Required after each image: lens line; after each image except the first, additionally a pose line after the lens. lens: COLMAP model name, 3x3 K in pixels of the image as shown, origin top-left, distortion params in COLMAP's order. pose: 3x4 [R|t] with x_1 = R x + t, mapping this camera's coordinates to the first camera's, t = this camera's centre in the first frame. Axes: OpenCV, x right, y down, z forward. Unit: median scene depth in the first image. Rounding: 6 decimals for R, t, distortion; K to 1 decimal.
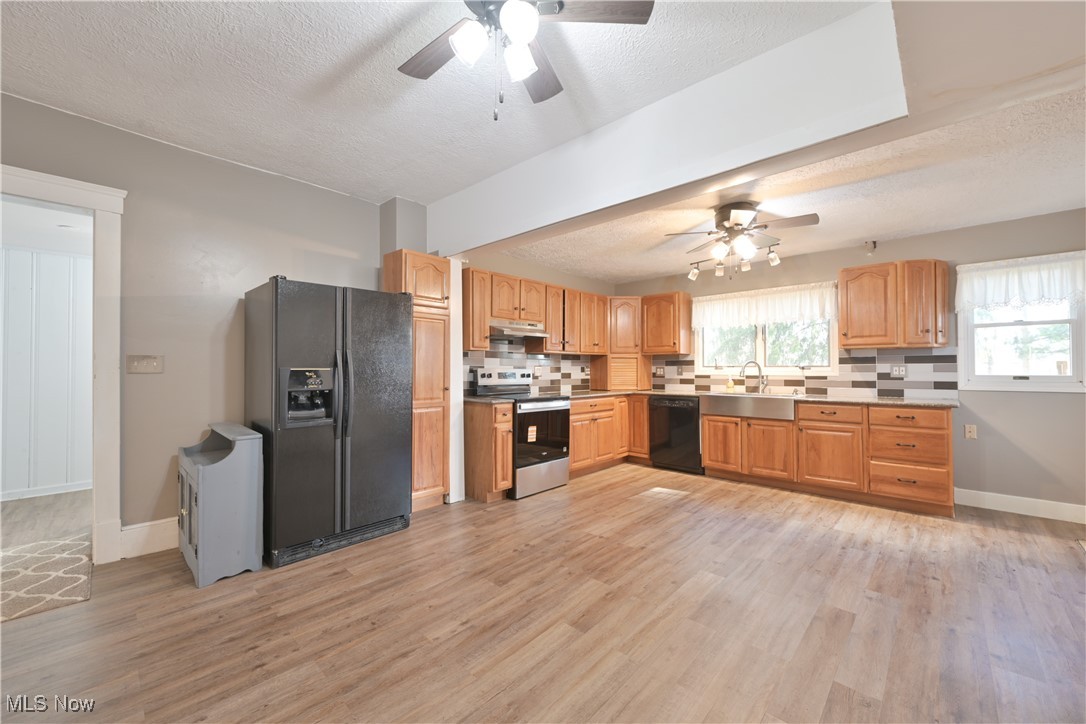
lens RADIAL K [[426.8, 0, 541.4], [0, 426.8, 363.7], [0, 0, 1]] dist [-0.000560, 0.000105]
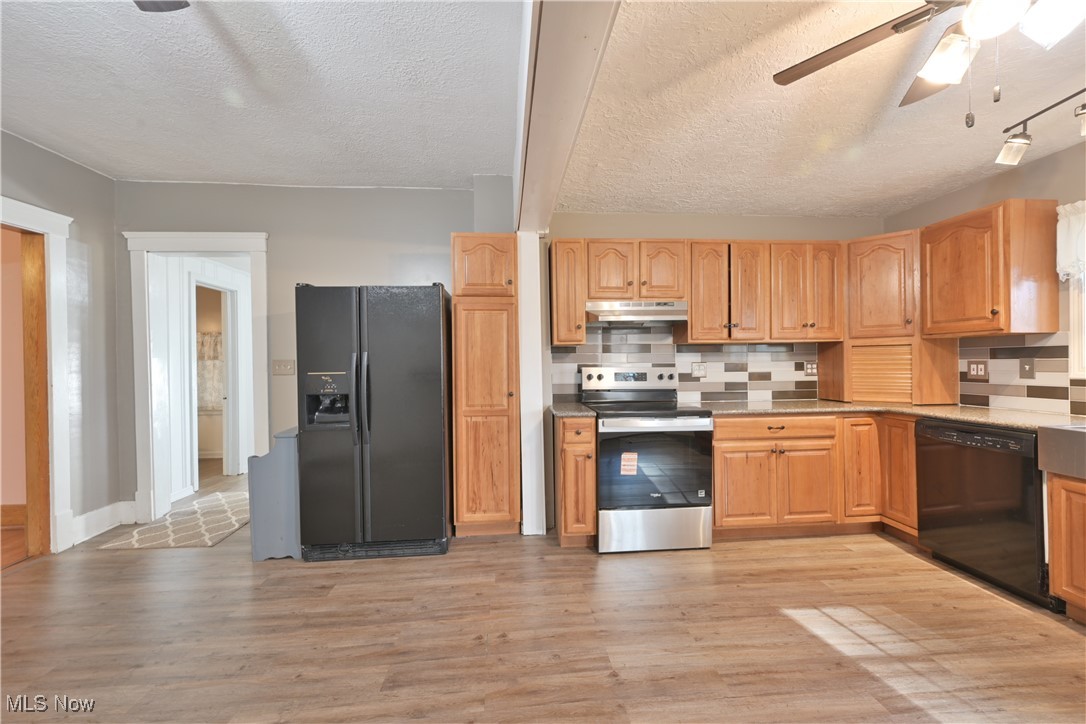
lens RADIAL K [[426.8, 0, 541.4], [0, 426.8, 363.7], [0, 0, 1]] dist [-0.000560, 0.000105]
pose [[0.740949, -0.006354, -0.671531, 0.306805], [0.019903, 0.999724, 0.012501, -0.007298], [0.671266, -0.022628, 0.740871, 0.364048]]
